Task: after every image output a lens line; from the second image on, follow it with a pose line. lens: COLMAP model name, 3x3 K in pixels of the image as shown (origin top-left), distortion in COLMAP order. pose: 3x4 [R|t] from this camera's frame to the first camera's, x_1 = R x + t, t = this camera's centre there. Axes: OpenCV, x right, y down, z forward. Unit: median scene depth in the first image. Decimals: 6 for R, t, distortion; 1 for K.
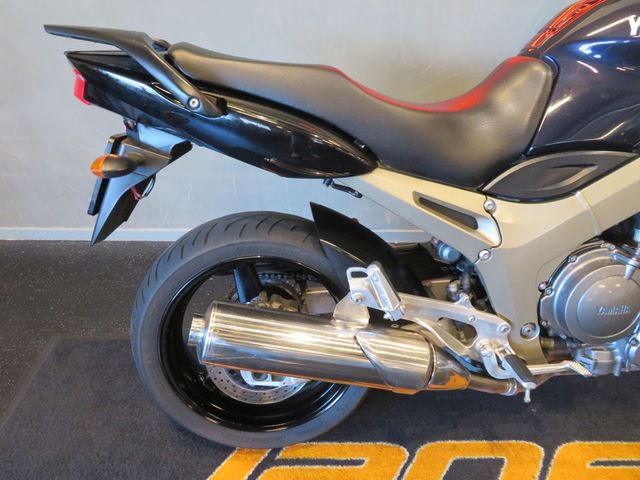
lens RADIAL K [[458.3, 0, 316.4], [0, 458.3, 241.9], [0, 0, 1]] dist [-0.007925, 0.011307]
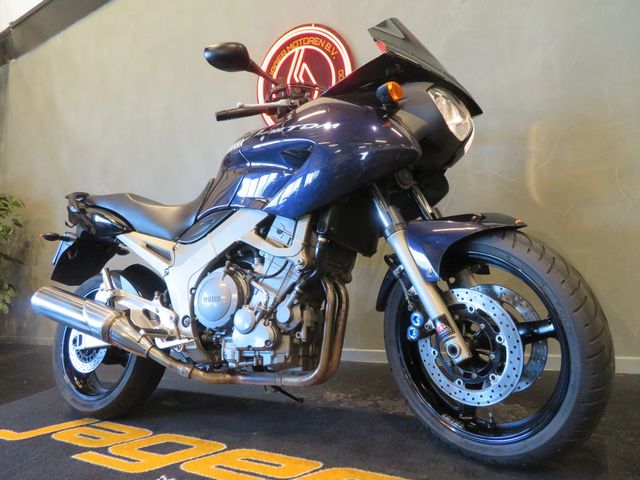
lens RADIAL K [[458.3, 0, 317.1], [0, 458.3, 240.8], [0, 0, 1]] dist [-0.007925, 0.011307]
pose [[0.840989, -0.098861, -0.531944, 1.760348], [-0.191413, 0.865219, -0.463418, 0.616256], [0.506062, 0.491551, 0.708717, -0.026258]]
